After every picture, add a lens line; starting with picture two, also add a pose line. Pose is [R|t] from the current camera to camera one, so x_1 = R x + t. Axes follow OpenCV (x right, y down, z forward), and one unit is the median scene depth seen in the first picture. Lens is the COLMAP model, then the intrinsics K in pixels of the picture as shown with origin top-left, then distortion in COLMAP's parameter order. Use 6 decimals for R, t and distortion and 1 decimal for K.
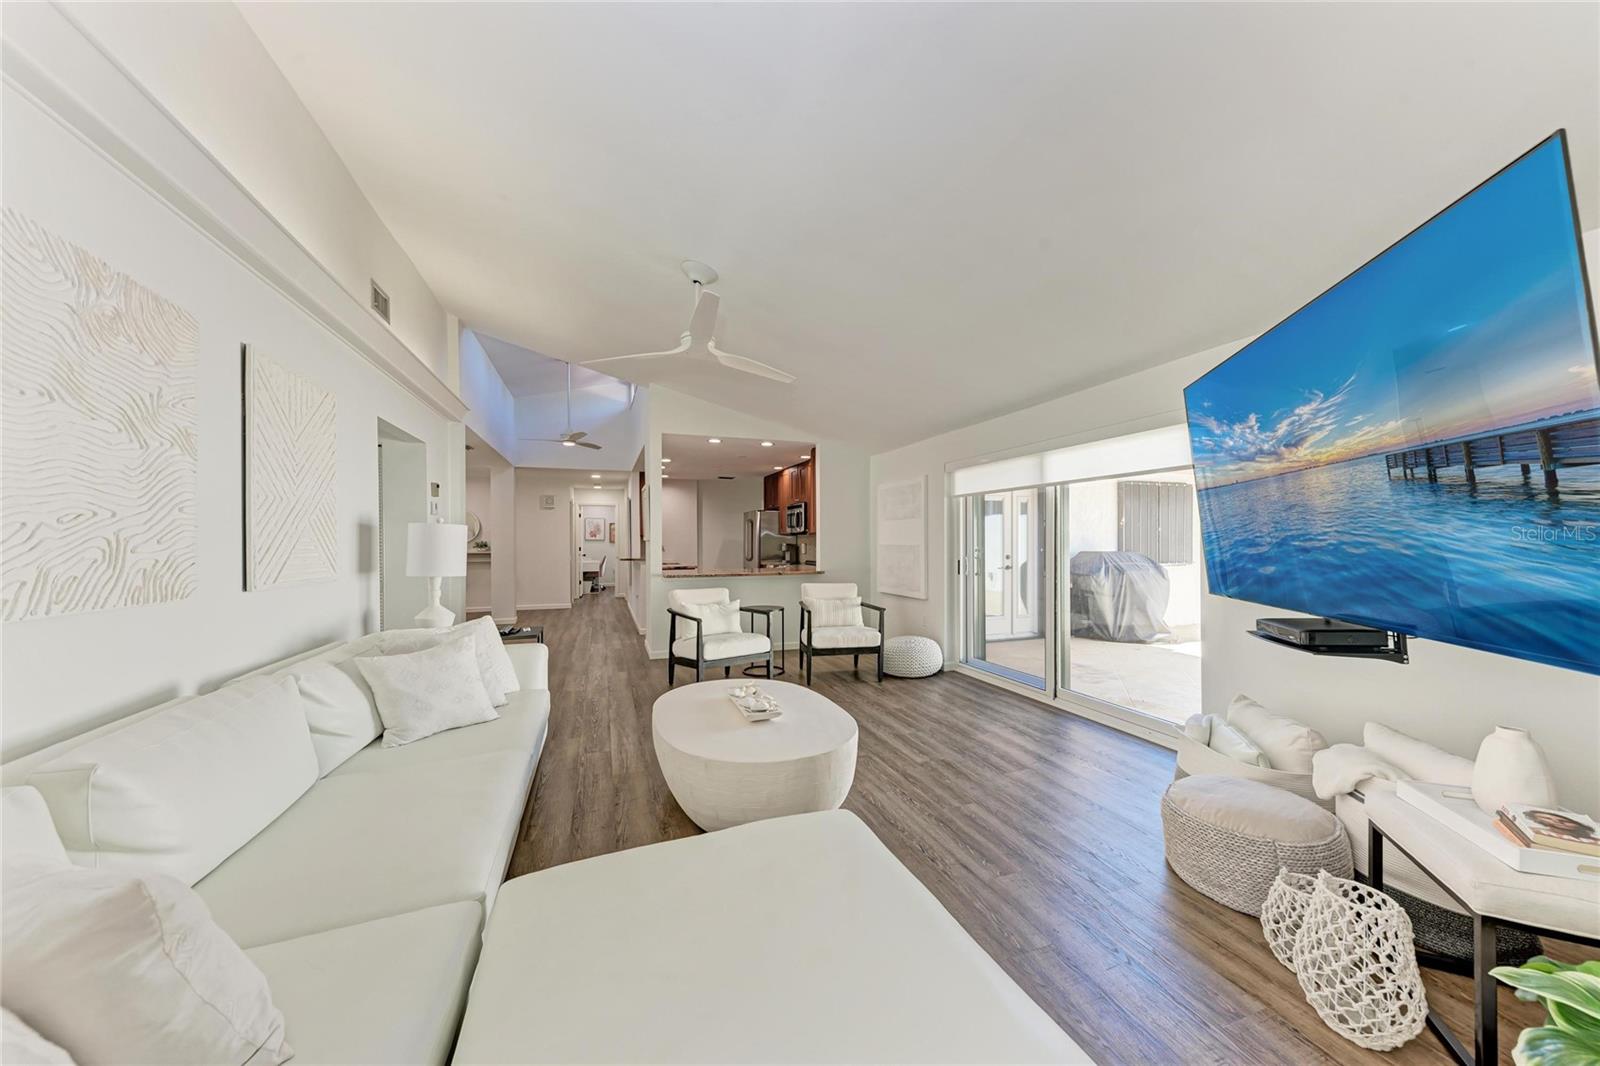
lens RADIAL K [[552.6, 0, 804.8], [0, 552.6, 546.5], [0, 0, 1]] dist [0.009582, -0.001323]
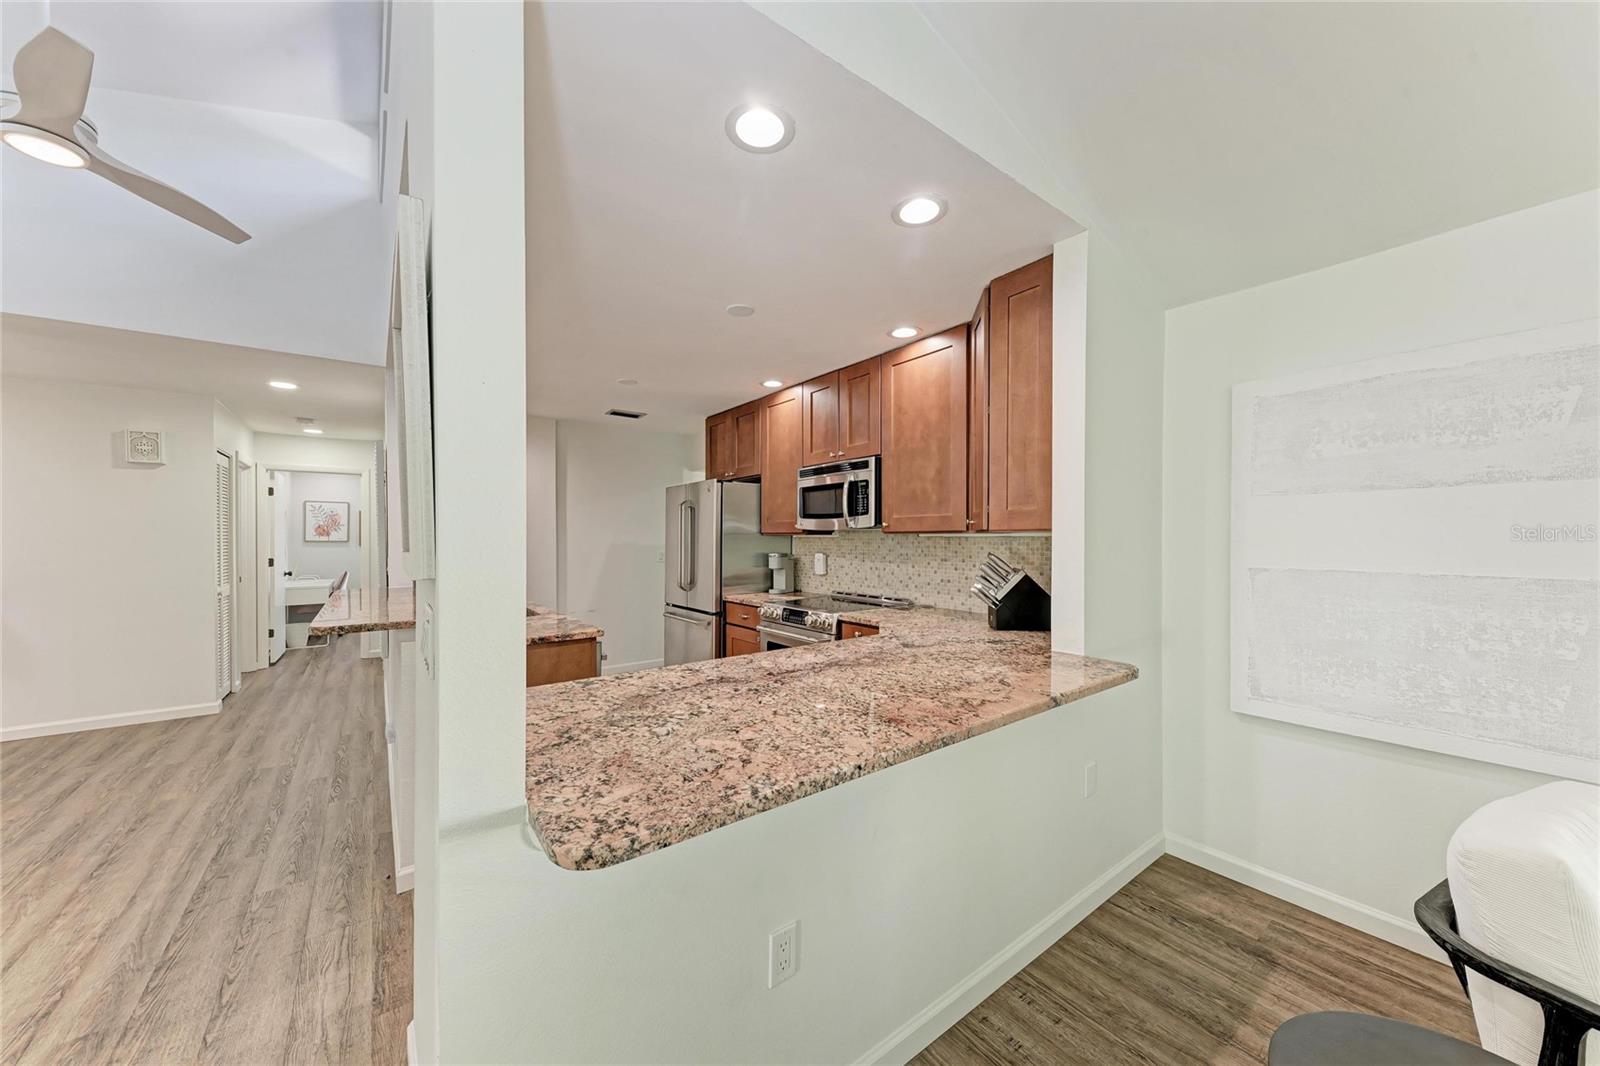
lens RADIAL K [[557.3, 0, 806.8], [0, 557.3, 541.5], [0, 0, 1]] dist [0.001404, -0.000018]
pose [[0.953825, -0.001314, 0.300361, -0.337772], [0.002622, 0.999989, -0.003954, -0.030306], [-0.300352, 0.004559, 0.953817, 1.223783]]
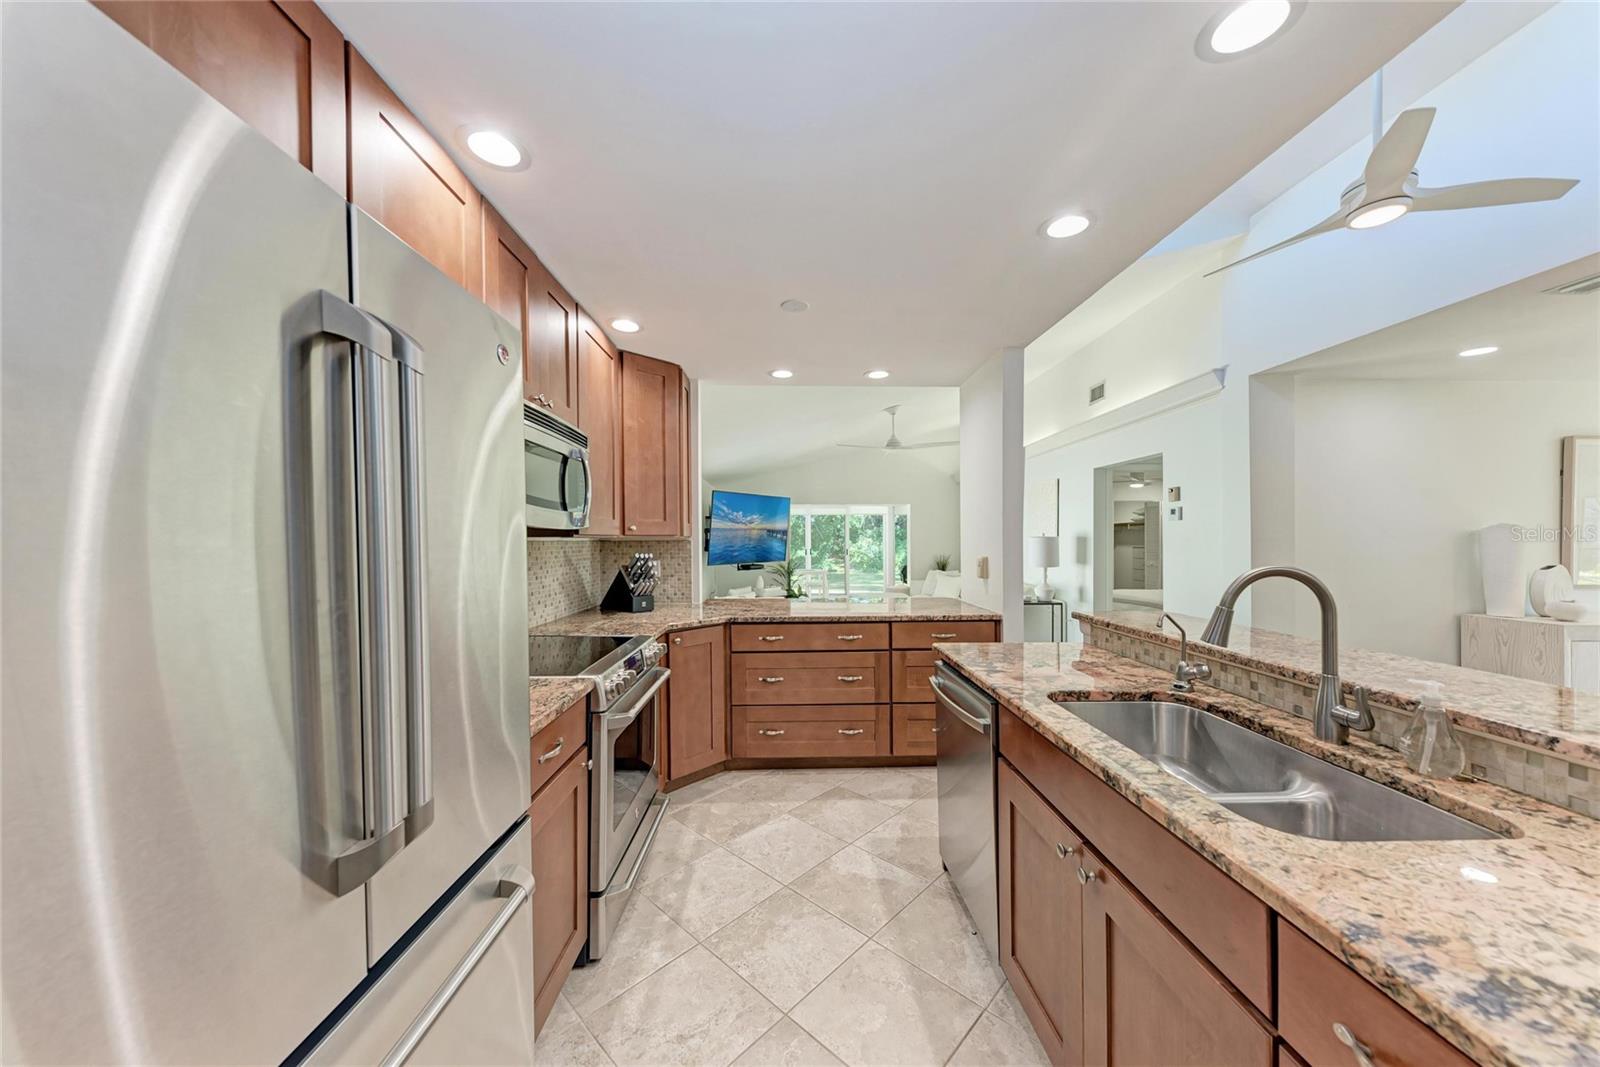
lens RADIAL K [[552.6, 0, 797.1], [0, 552.6, 540.0], [0, 0, 1]] dist [0.009582, -0.001323]
pose [[-0.946637, 0.008033, 0.322202, -0.419162], [0.010633, 0.999924, 0.006309, -0.042246], [-0.322127, 0.009399, -0.946650, 2.474692]]
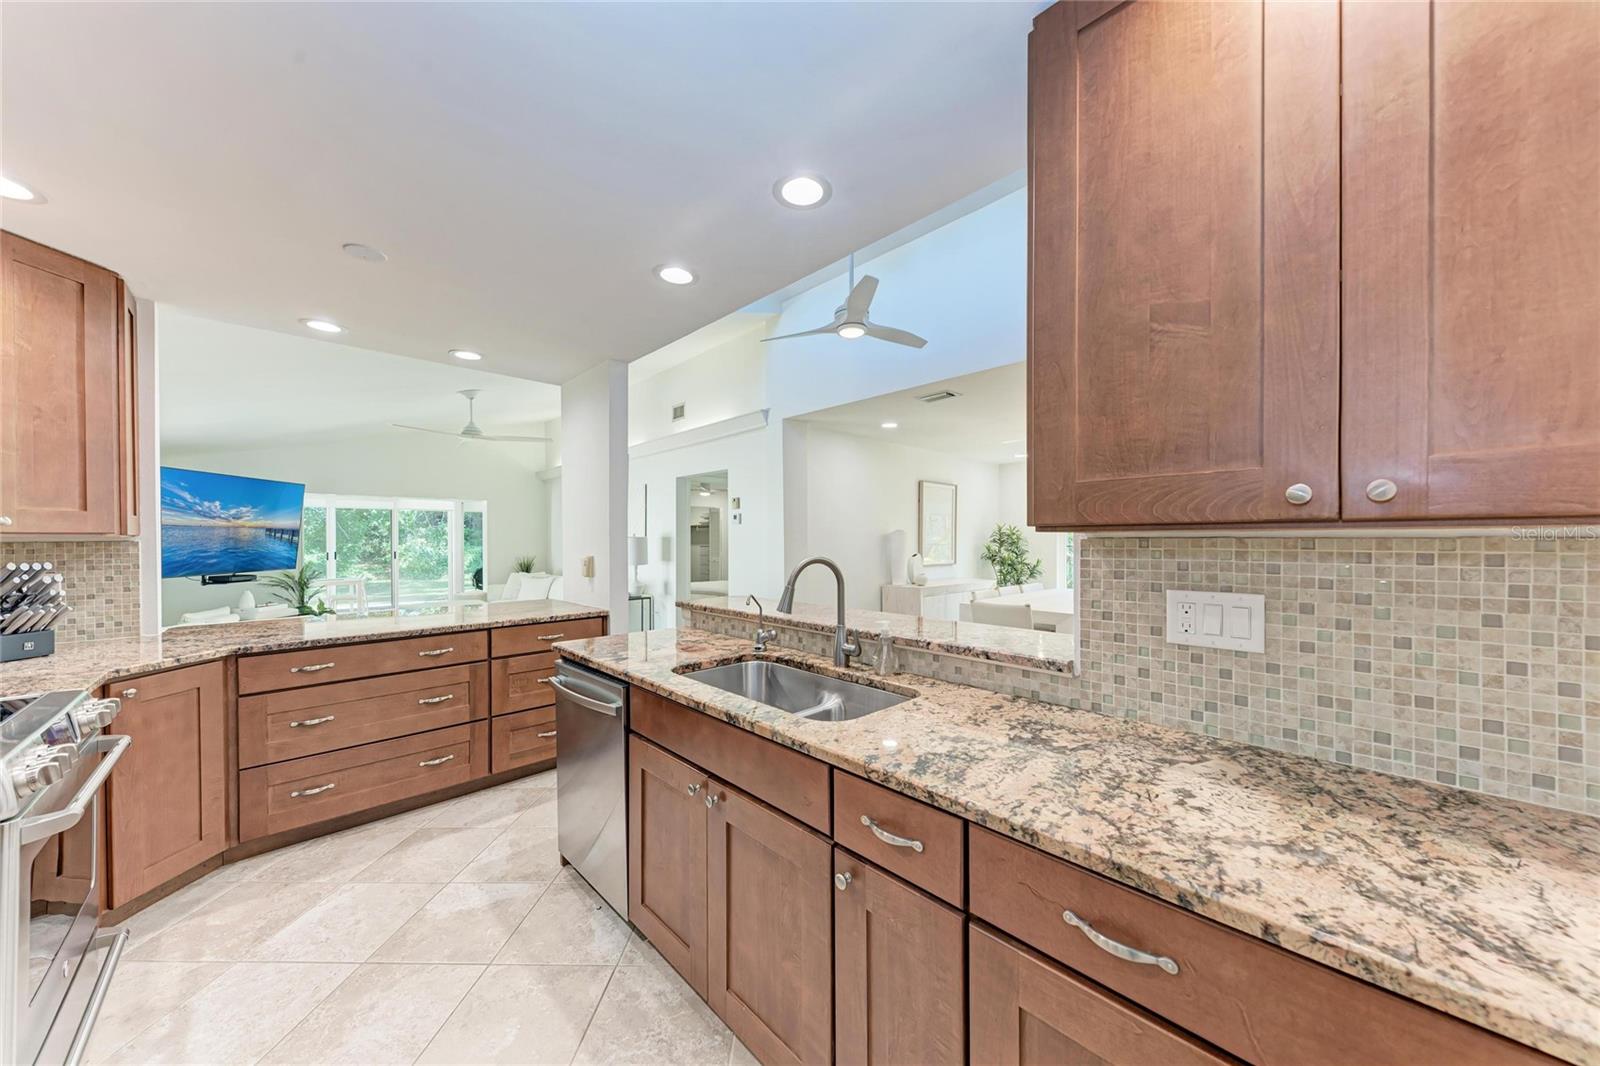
lens RADIAL K [[552.6, 0, 799.9], [0, 552.6, 536.8], [0, 0, 1]] dist [0.009582, -0.001323]
pose [[-0.919229, 0.007281, -0.393656, -0.377590], [0.005085, 0.999965, 0.006621, -0.043020], [0.393690, 0.004085, -0.919234, 2.516807]]
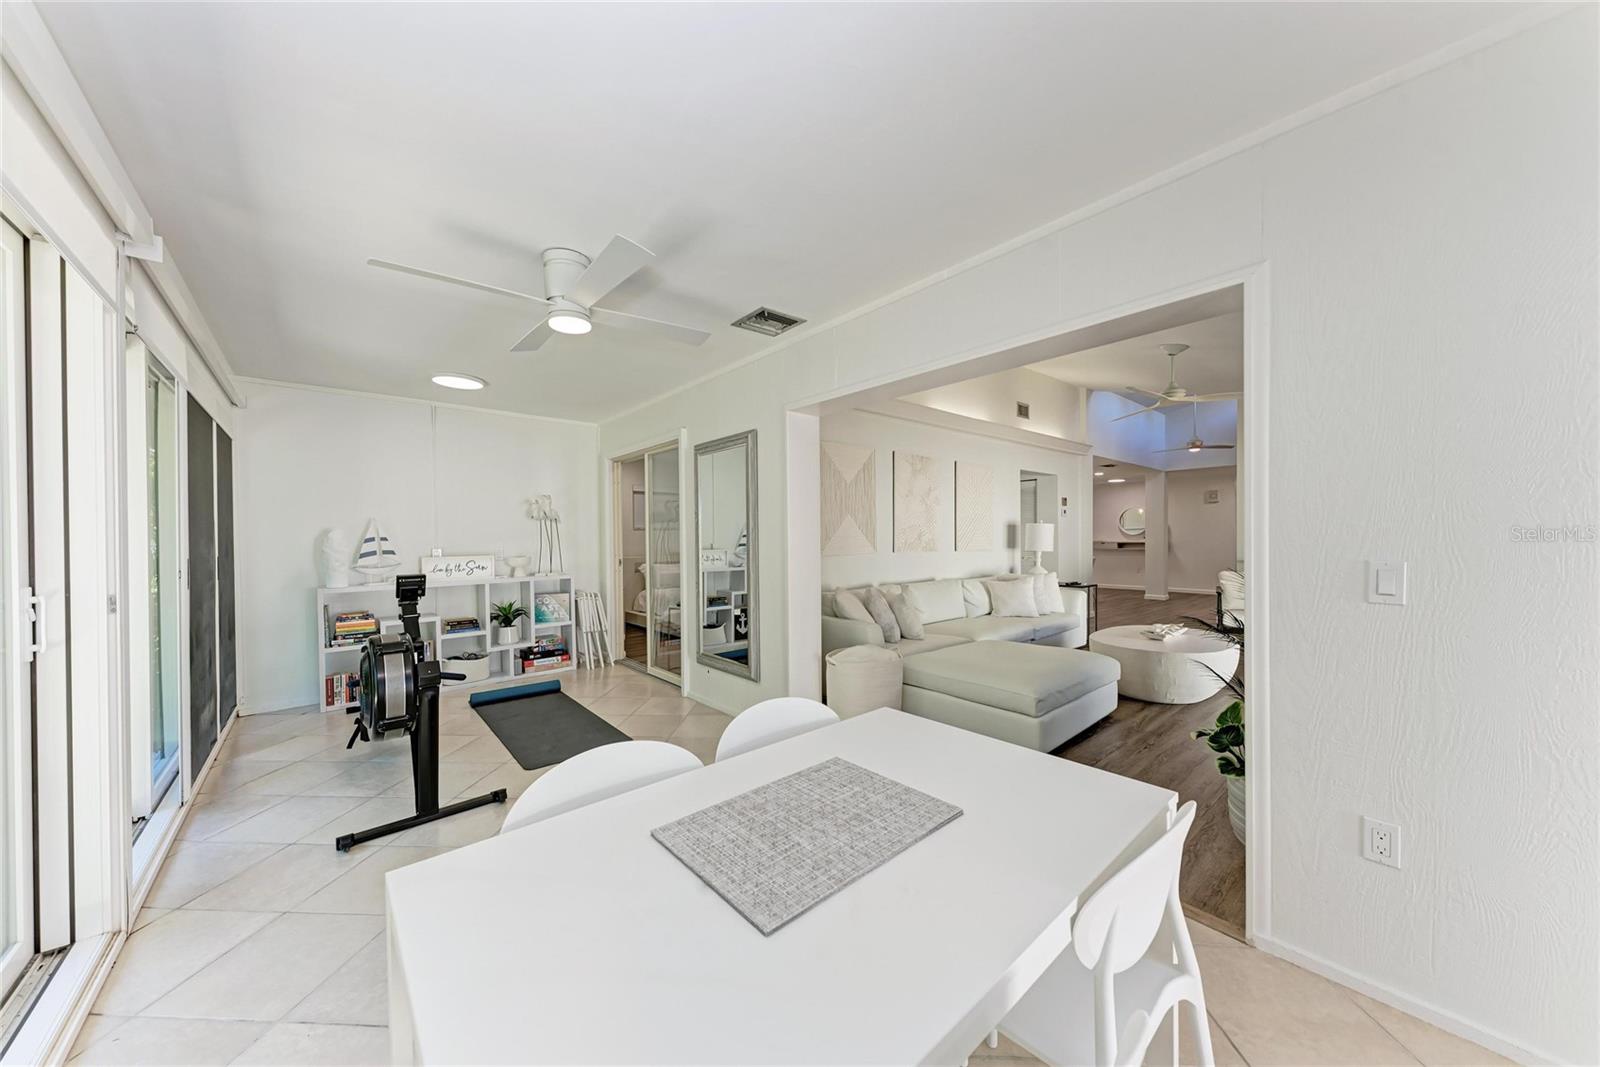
lens RADIAL K [[552.6, 0, 792.6], [0, 552.6, 543.9], [0, 0, 1]] dist [0.009582, -0.001323]
pose [[0.344566, 0.011217, -0.938695, 0.707257], [-0.003445, 0.999937, 0.010684, 0.009807], [0.938756, -0.000448, 0.344583, -0.383270]]
